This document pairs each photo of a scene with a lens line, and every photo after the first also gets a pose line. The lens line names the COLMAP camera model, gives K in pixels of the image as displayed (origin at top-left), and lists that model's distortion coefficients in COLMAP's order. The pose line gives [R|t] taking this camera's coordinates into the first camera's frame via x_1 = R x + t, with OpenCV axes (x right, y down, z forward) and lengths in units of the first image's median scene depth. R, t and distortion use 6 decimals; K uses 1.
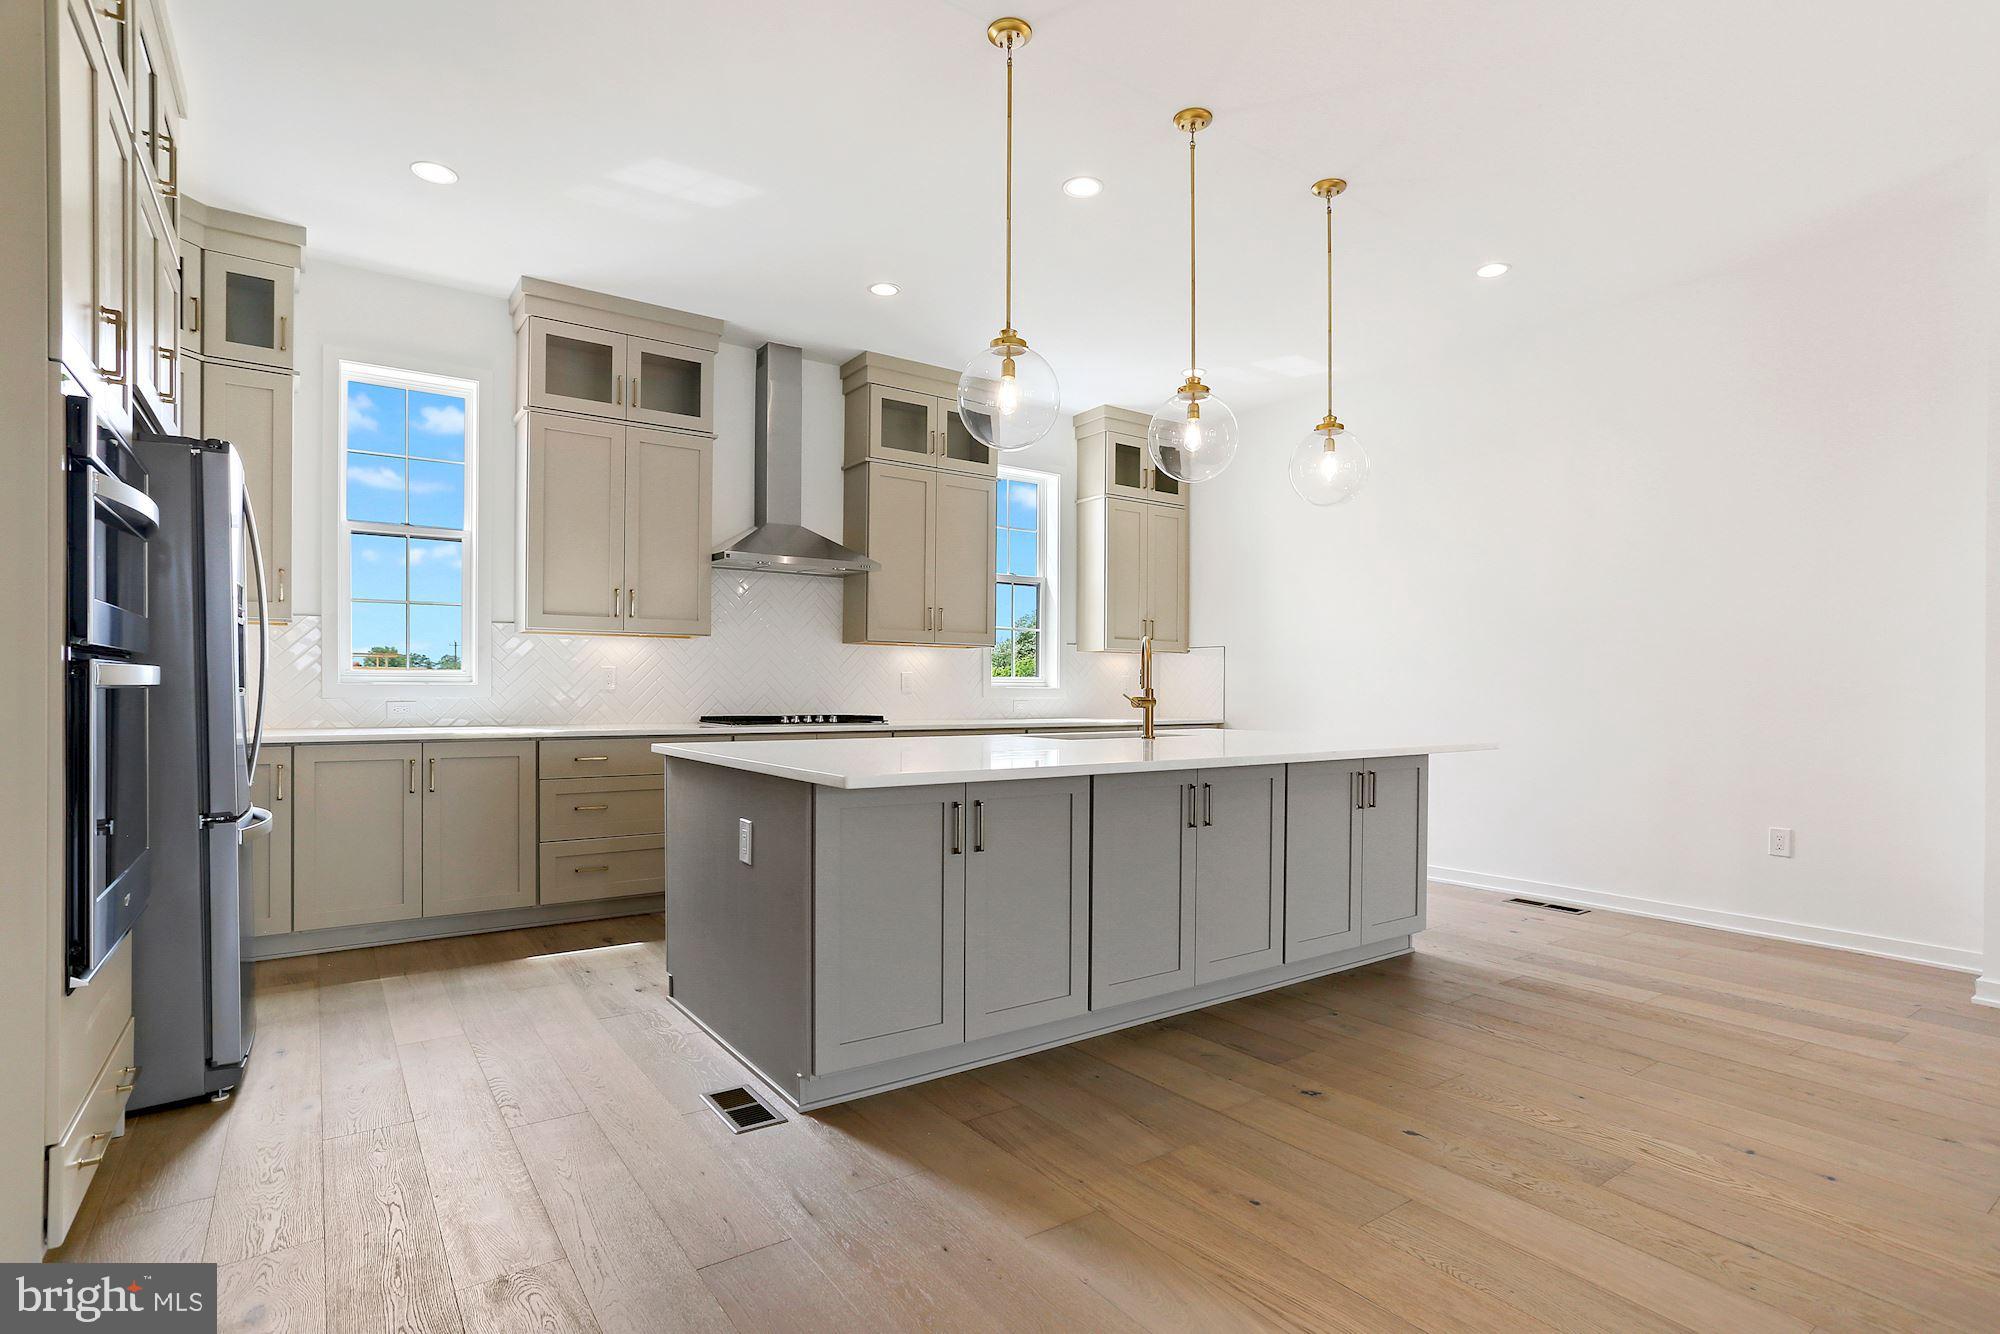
lens RADIAL K [[986.6, 0, 1000.3], [0, 986.6, 684.0], [0, 0, 1]] dist [-0.001117, 0.000124]
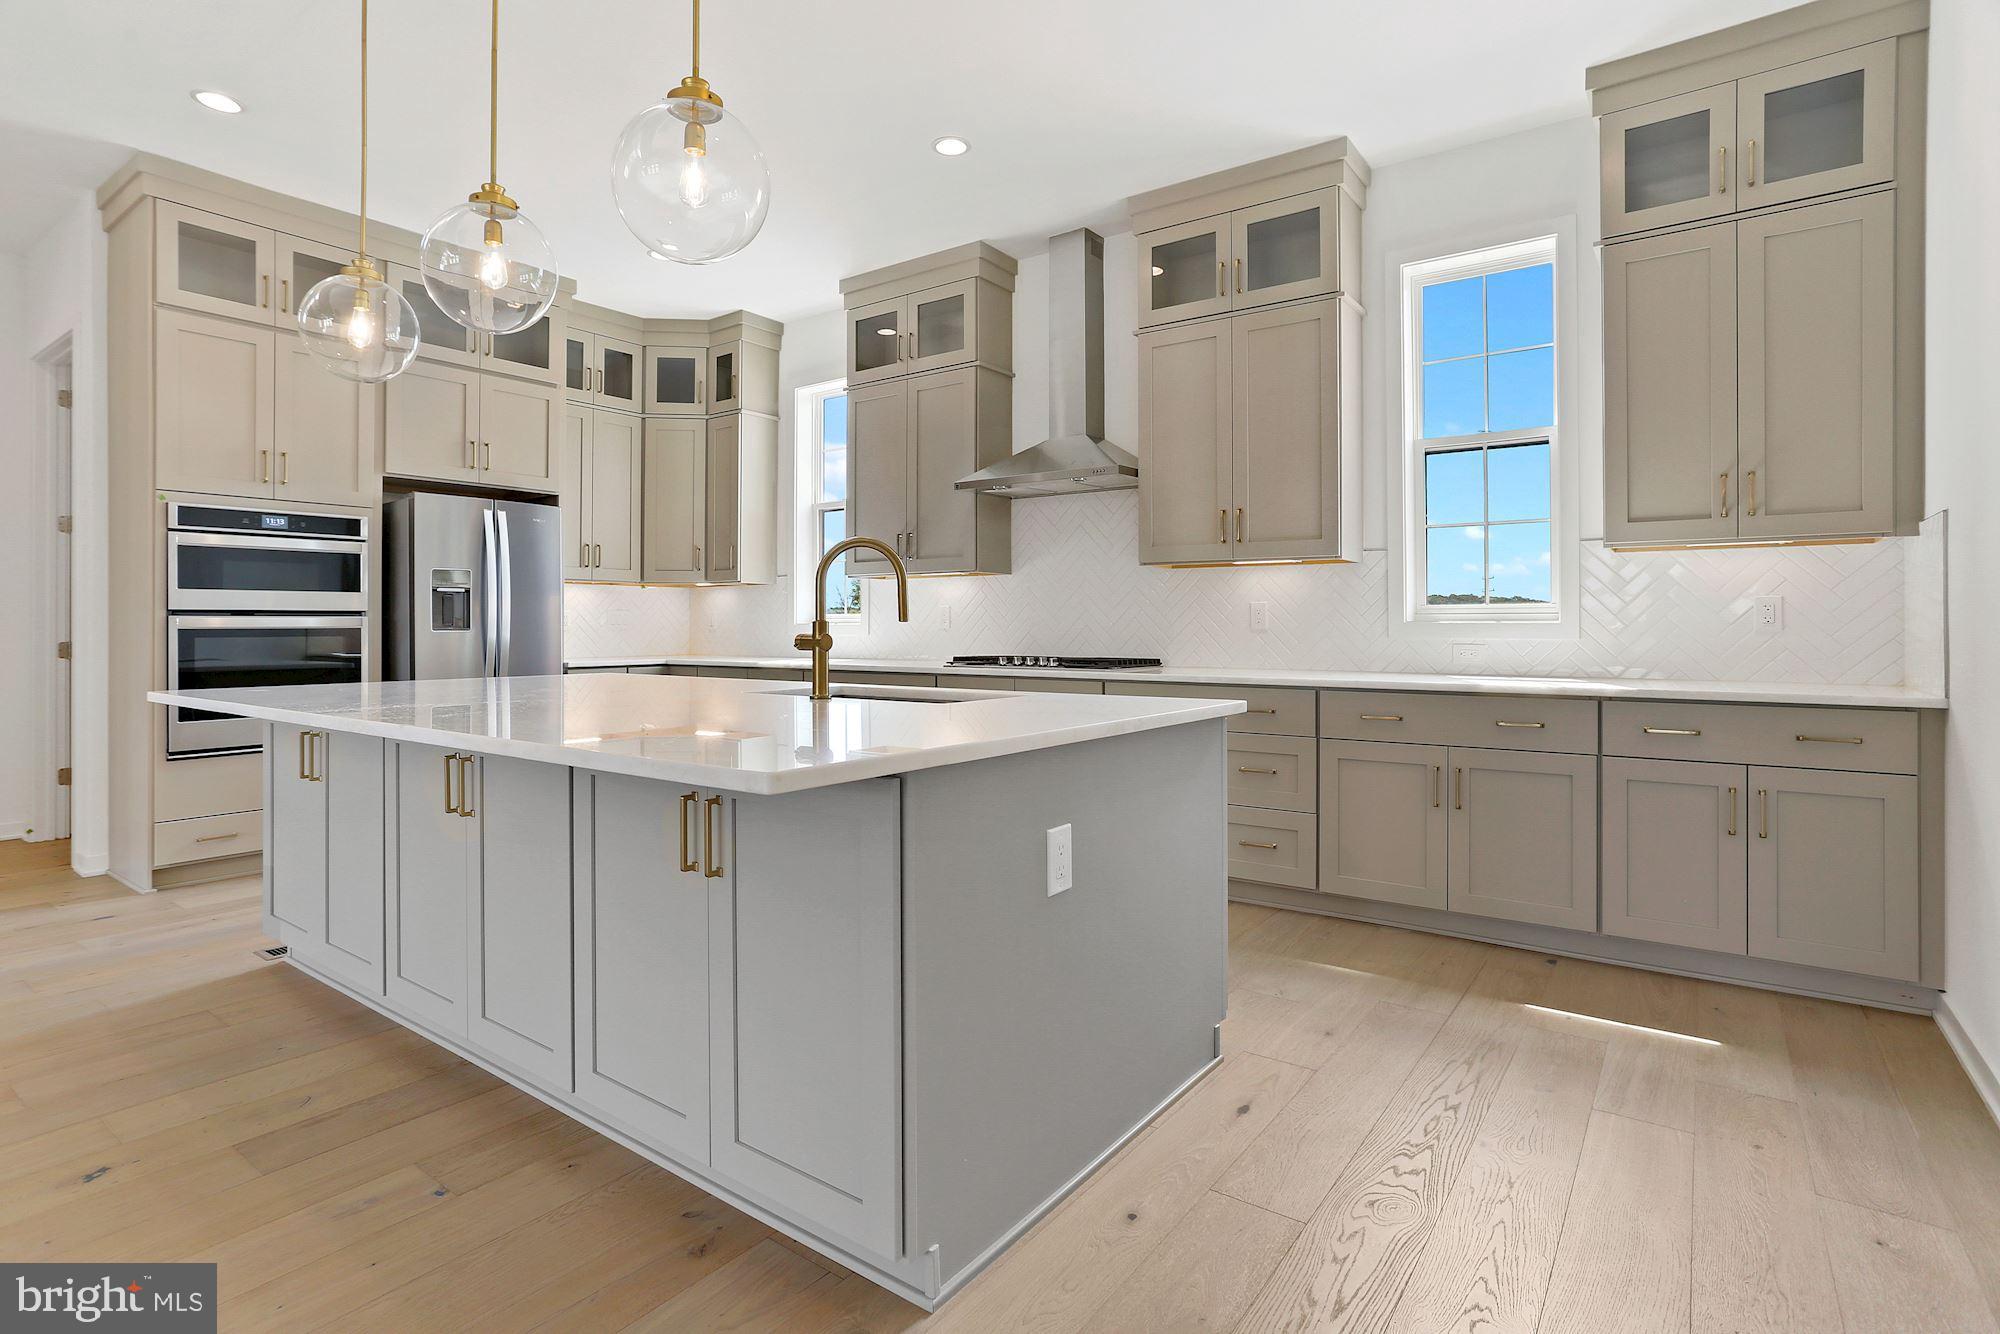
lens RADIAL K [[982.4, 0, 1009.6], [0, 982.4, 624.2], [0, 0, 1]] dist [0.001839, 0.000509]
pose [[0.329176, -0.011221, -0.944202, 0.619885], [0.001587, 0.999935, -0.011330, 0.013113], [0.944267, 0.002231, 0.329173, 0.708866]]
